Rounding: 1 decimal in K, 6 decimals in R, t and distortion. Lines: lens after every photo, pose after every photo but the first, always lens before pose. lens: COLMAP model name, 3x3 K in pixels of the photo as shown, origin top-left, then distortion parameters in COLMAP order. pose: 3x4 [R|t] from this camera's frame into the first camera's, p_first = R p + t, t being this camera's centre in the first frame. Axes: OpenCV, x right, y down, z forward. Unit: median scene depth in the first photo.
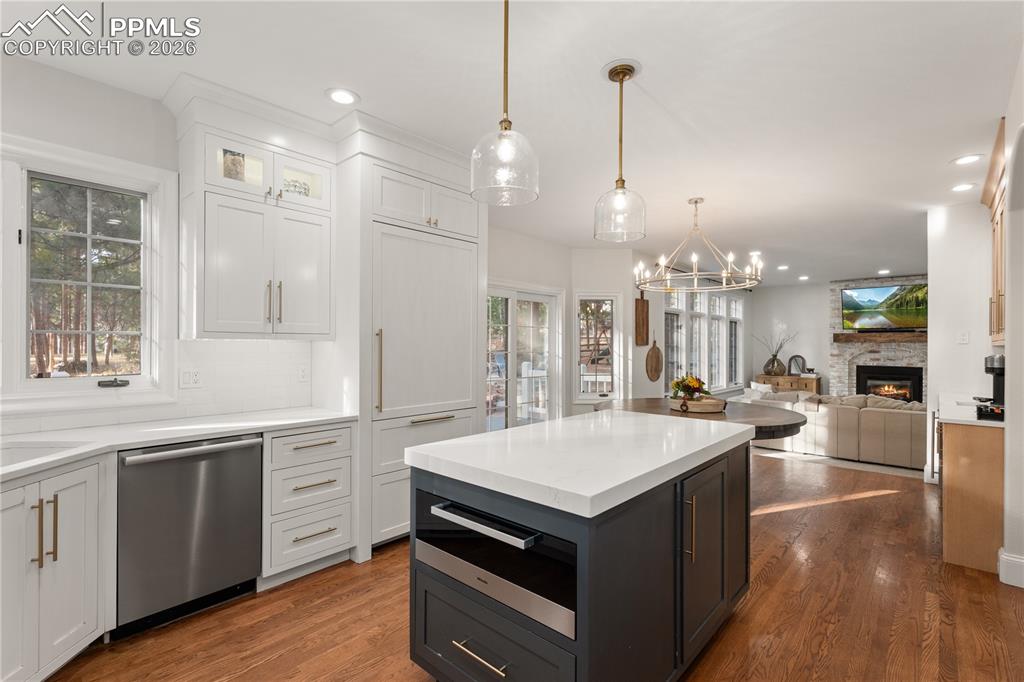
lens RADIAL K [[478.3, 0, 512.0], [0, 478.3, 341.0], [0, 0, 1]] dist [0.000498, 0.000129]
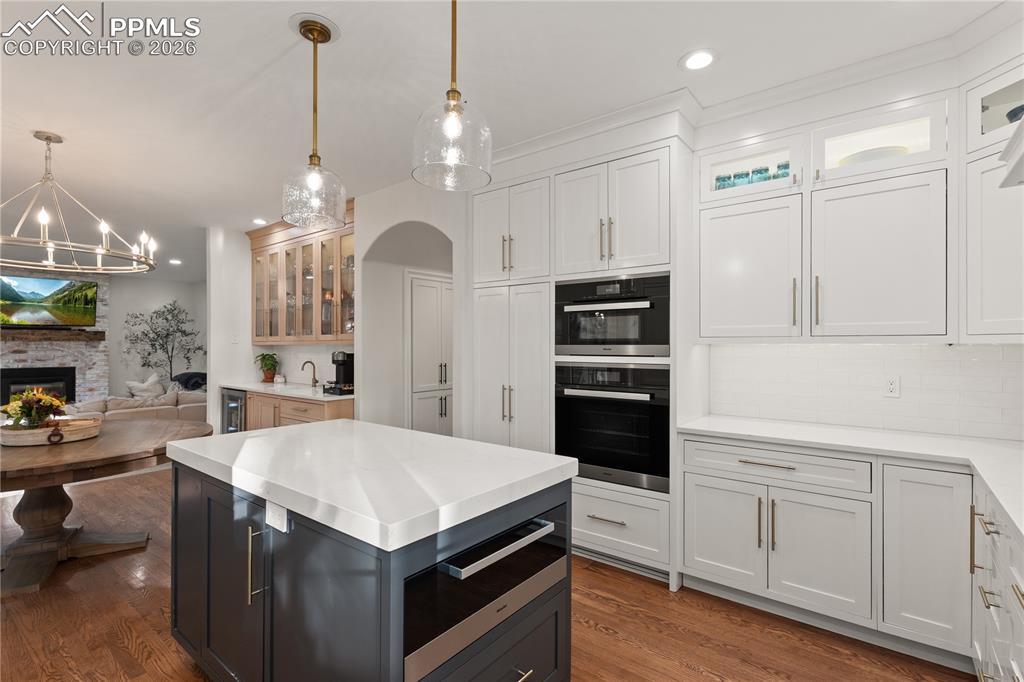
lens RADIAL K [[478.3, 0, 512.0], [0, 478.3, 341.0], [0, 0, 1]] dist [0.000498, 0.000129]
pose [[-0.070738, 0.003845, 0.997488, -0.183153], [-0.009035, 0.999949, -0.004495, -0.000997], [-0.997454, -0.009330, -0.070699, 0.194419]]
